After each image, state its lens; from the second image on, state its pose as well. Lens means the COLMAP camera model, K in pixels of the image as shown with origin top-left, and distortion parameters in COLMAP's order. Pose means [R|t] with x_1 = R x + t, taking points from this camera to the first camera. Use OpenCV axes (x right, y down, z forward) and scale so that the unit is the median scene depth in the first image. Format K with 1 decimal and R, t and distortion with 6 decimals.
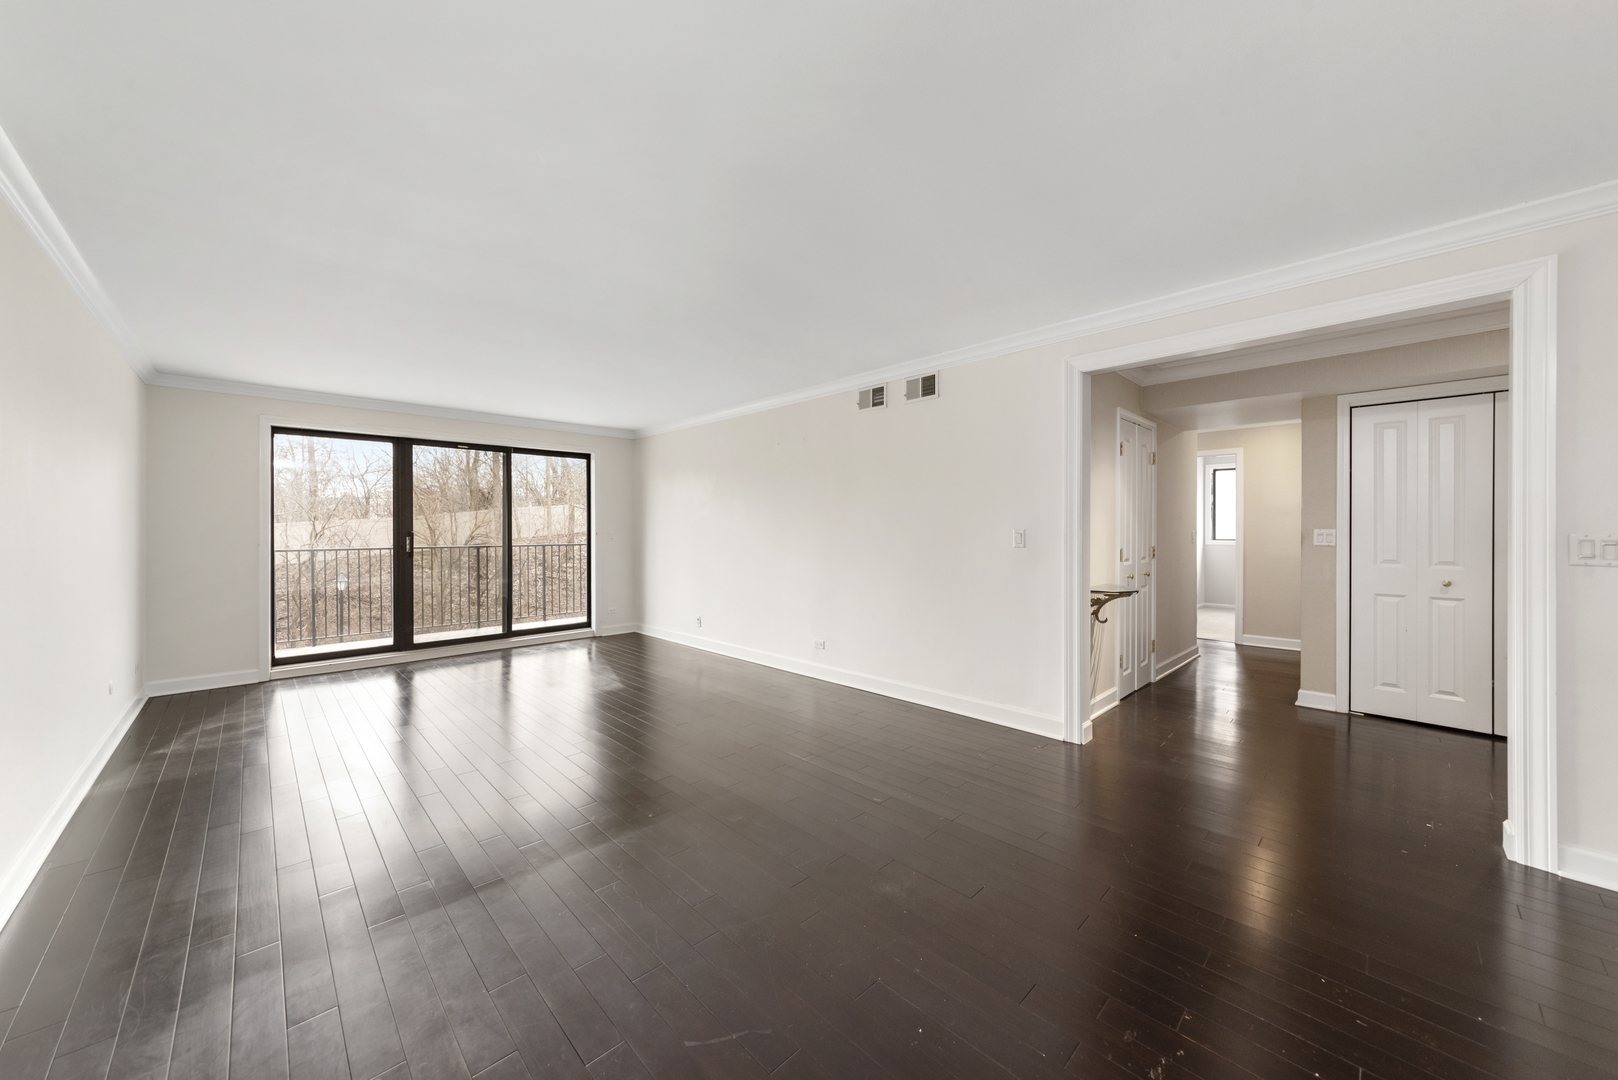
lens RADIAL K [[577.9, 0, 807.6], [0, 577.9, 531.3], [0, 0, 1]] dist [-0.000040, 0.000059]
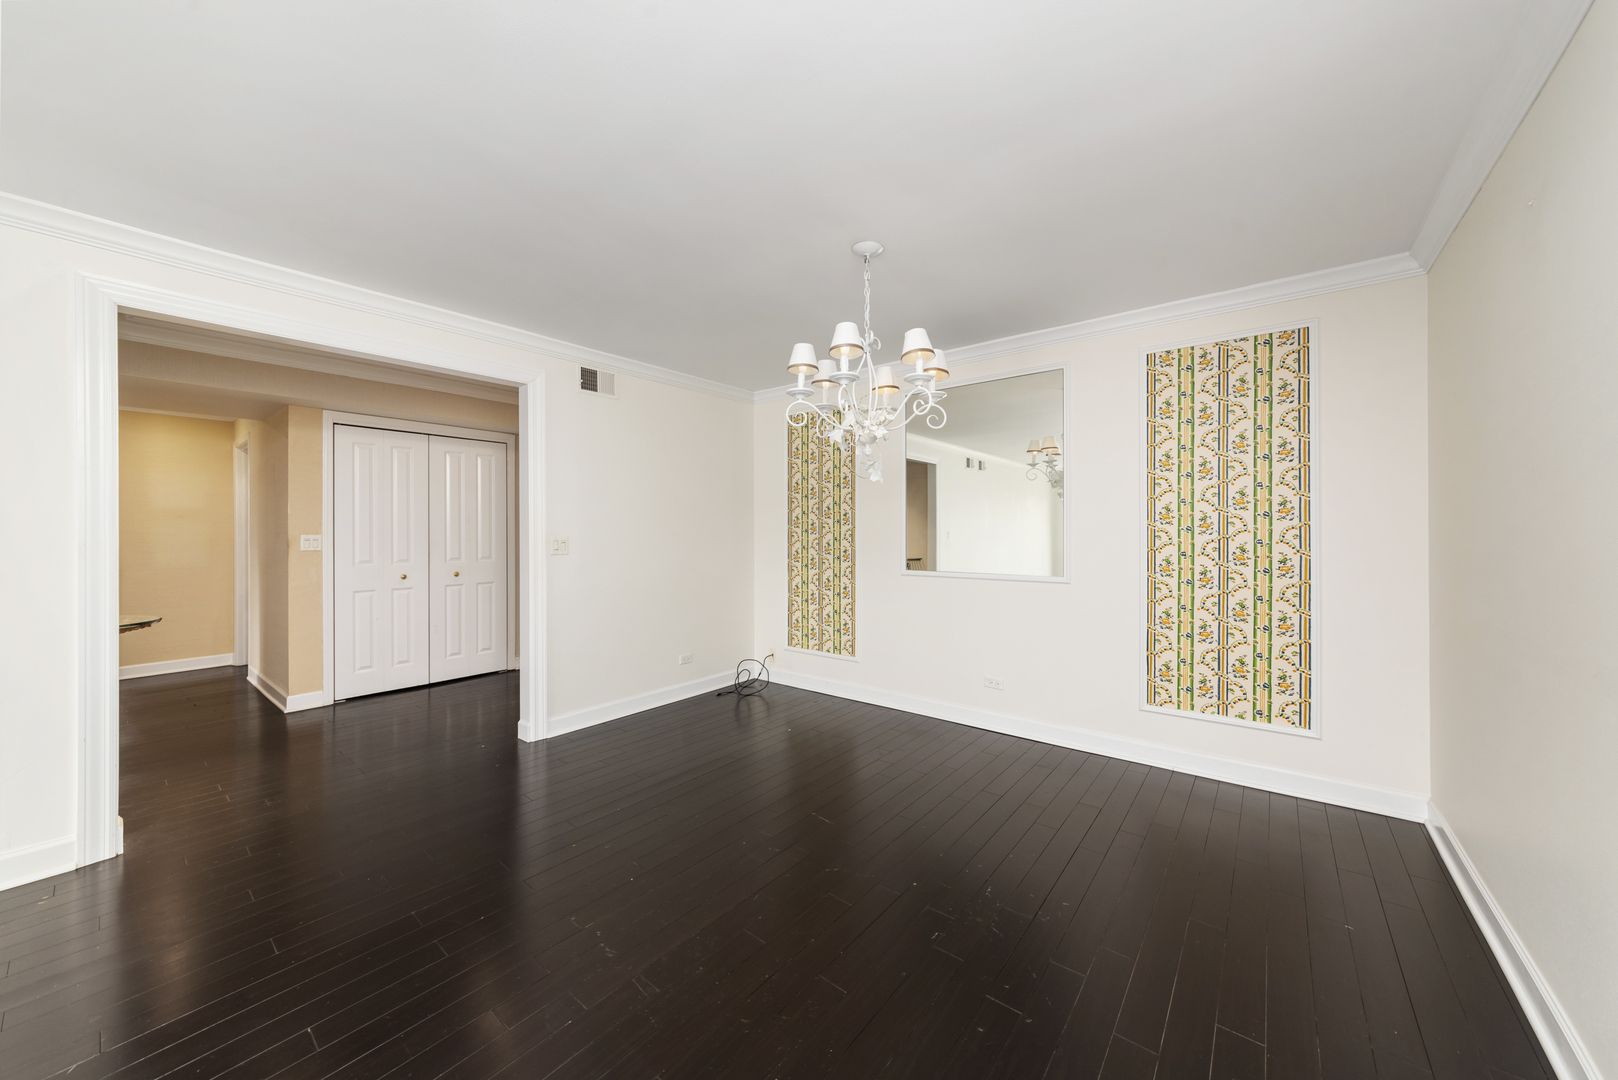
lens RADIAL K [[577.9, 0, 807.6], [0, 577.9, 531.3], [0, 0, 1]] dist [-0.000040, 0.000059]
pose [[-0.132250, 0.004832, 0.991205, -0.292856], [0.008614, 0.999956, -0.003725, 0.002070], [-0.991179, 0.008045, -0.132286, 0.287322]]
